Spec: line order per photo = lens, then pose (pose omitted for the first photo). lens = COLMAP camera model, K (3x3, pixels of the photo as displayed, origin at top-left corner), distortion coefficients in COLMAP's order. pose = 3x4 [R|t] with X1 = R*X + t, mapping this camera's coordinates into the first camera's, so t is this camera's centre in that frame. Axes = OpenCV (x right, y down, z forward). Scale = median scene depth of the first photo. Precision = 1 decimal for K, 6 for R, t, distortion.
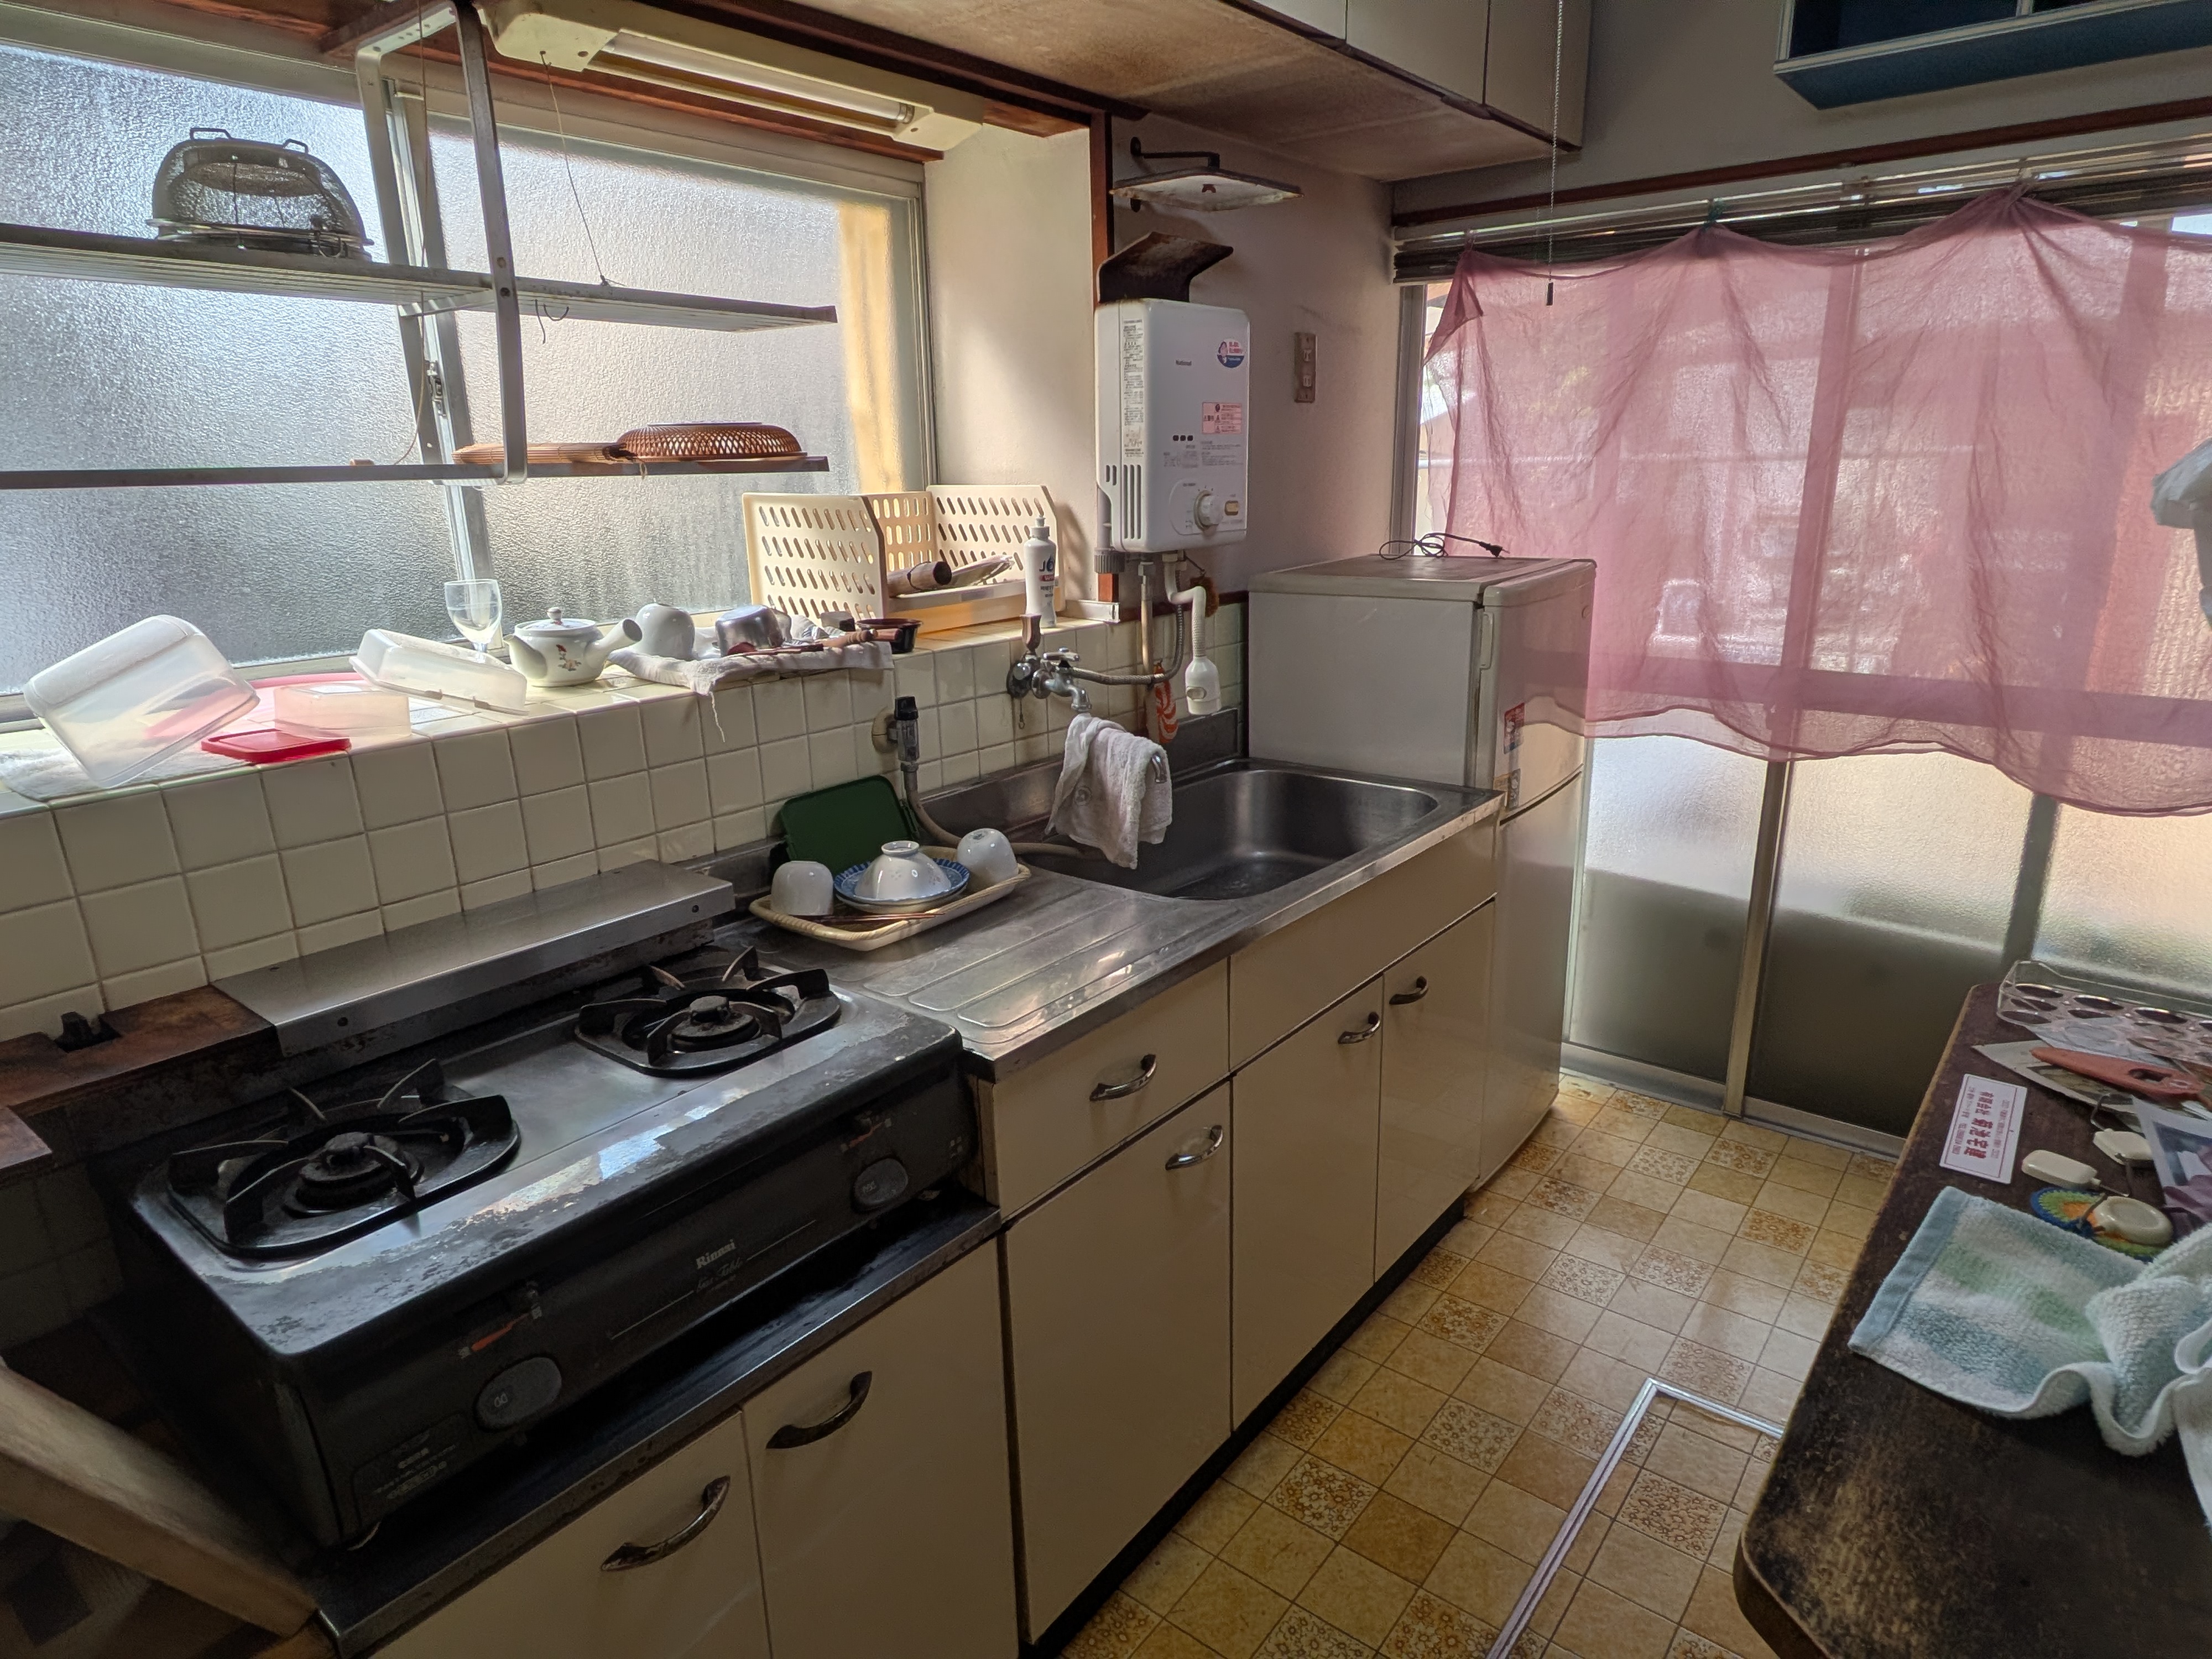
lens RADIAL K [[1281.3, 0, 1127.5], [0, 1281.3, 831.6], [0, 0, 1]] dist [-0.002274, -0.001909]
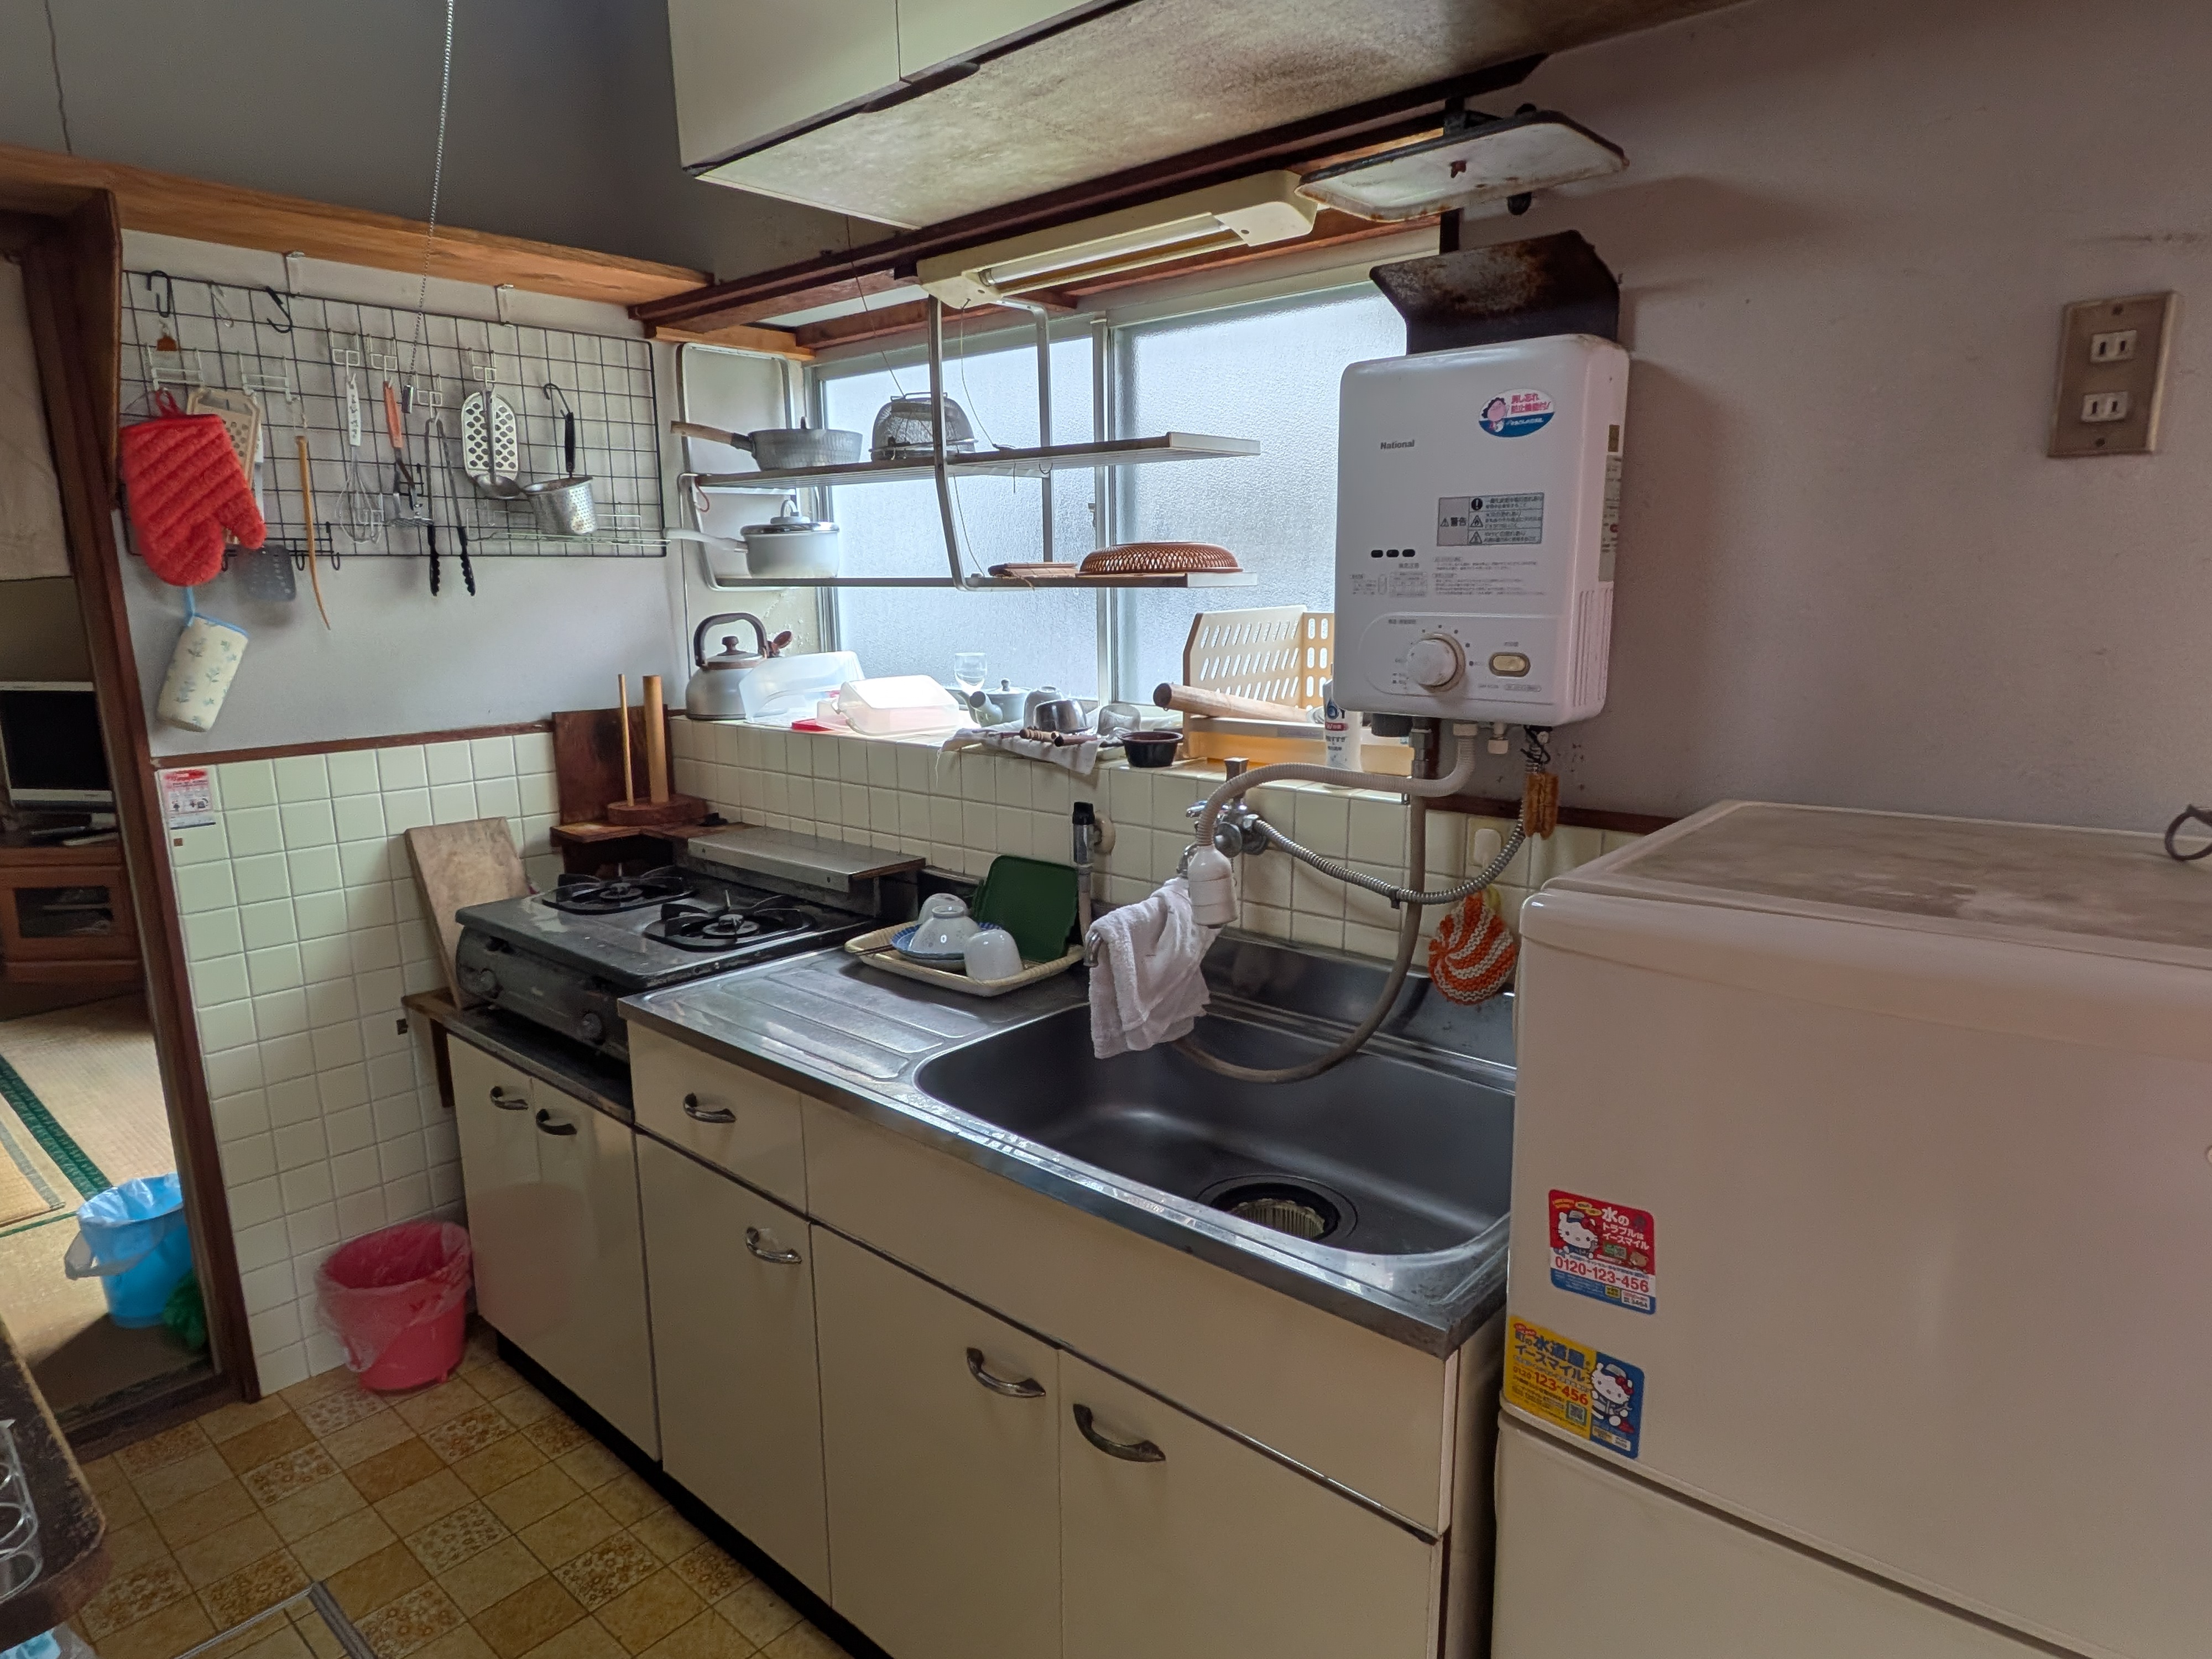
lens RADIAL K [[1281.3, 0, 1124.8], [0, 1281.3, 835.8], [0, 0, 1]] dist [-0.002274, -0.001909]
pose [[-0.040939, 0.224913, -0.973518, 0.830932], [-0.265508, 0.936856, 0.227608, -0.319620], [0.963239, 0.267795, 0.021362, 1.000708]]
